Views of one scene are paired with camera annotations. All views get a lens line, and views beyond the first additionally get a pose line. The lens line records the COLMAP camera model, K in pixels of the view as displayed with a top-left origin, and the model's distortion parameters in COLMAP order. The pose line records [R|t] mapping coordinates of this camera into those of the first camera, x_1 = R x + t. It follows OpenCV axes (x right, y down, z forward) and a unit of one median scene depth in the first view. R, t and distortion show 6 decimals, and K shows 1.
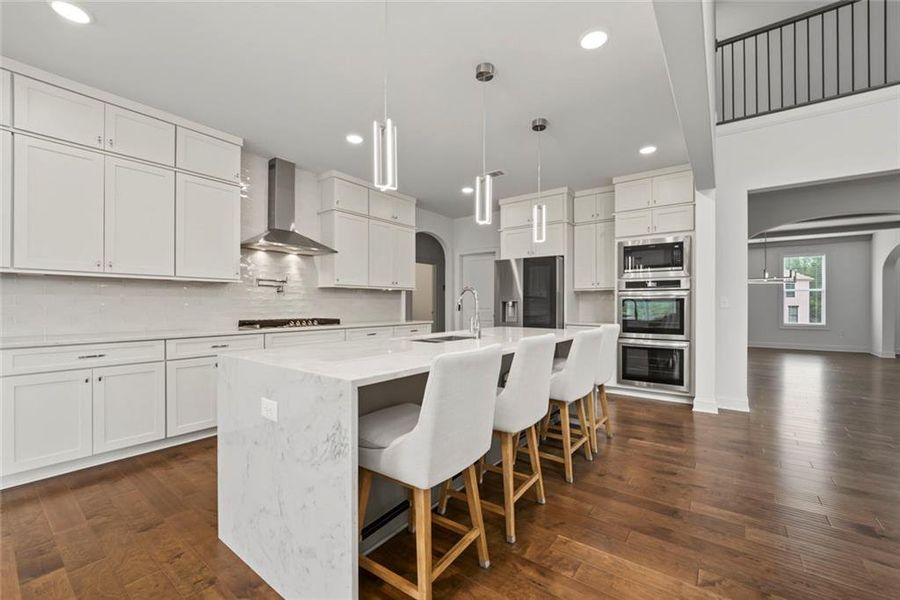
lens RADIAL K [[367.2, 0, 443.5], [0, 367.2, 306.4], [0, 0, 1]] dist [-0.019573, 0.001871]
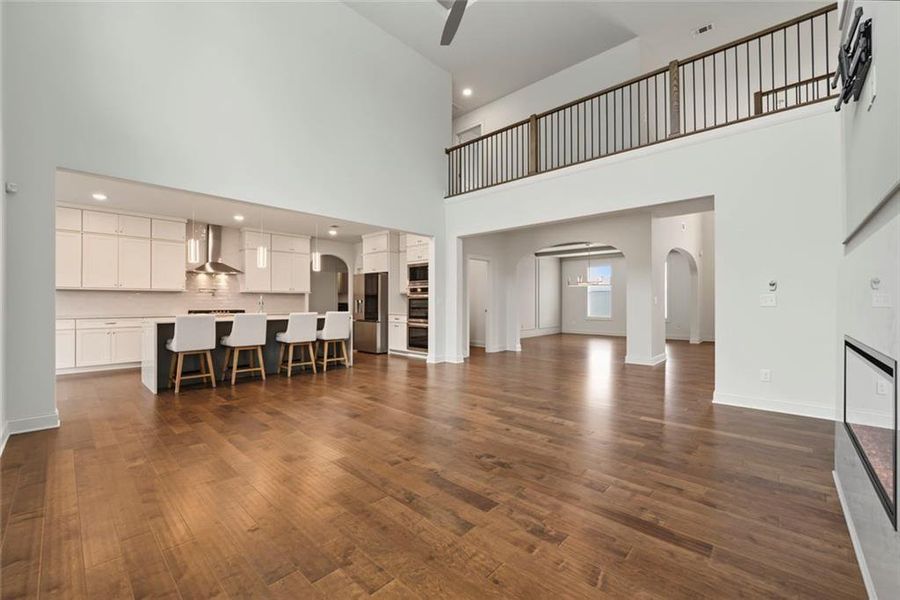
lens RADIAL K [[367.2, 0, 457.2], [0, 367.2, 299.0], [0, 0, 1]] dist [-0.019573, 0.001871]
pose [[0.995350, -0.002388, -0.096292, 0.945299], [0.000901, 0.999880, -0.015482, 0.008662], [0.096318, 0.015323, 0.995233, -0.711323]]
